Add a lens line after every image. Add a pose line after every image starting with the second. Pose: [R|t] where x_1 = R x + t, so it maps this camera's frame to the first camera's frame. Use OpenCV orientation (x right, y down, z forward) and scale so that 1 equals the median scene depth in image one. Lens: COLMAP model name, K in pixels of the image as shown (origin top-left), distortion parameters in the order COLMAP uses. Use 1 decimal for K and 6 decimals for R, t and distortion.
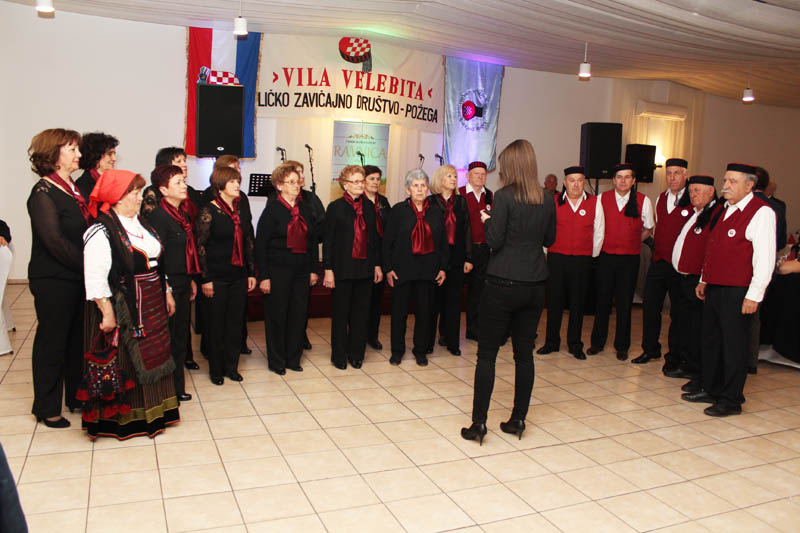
lens RADIAL K [[727.2, 0, 400.0], [0, 727.2, 266.5], [0, 0, 1]] dist [-0.118018, 0.000663]
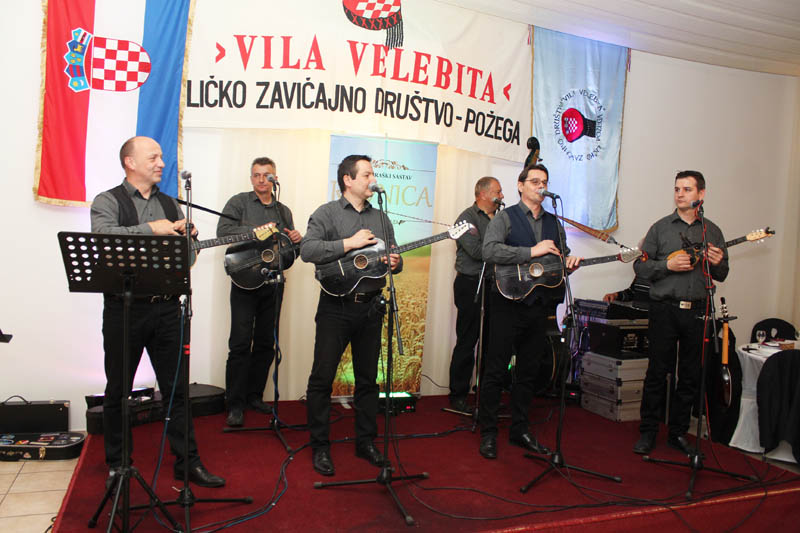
lens RADIAL K [[727.2, 0, 400.0], [0, 727.2, 266.5], [0, 0, 1]] dist [-0.118018, 0.000663]
pose [[0.999139, 0.001083, -0.041469, -0.019155], [-0.004744, 0.996084, -0.088286, -0.059095], [0.041211, 0.088406, 0.995232, 0.479971]]
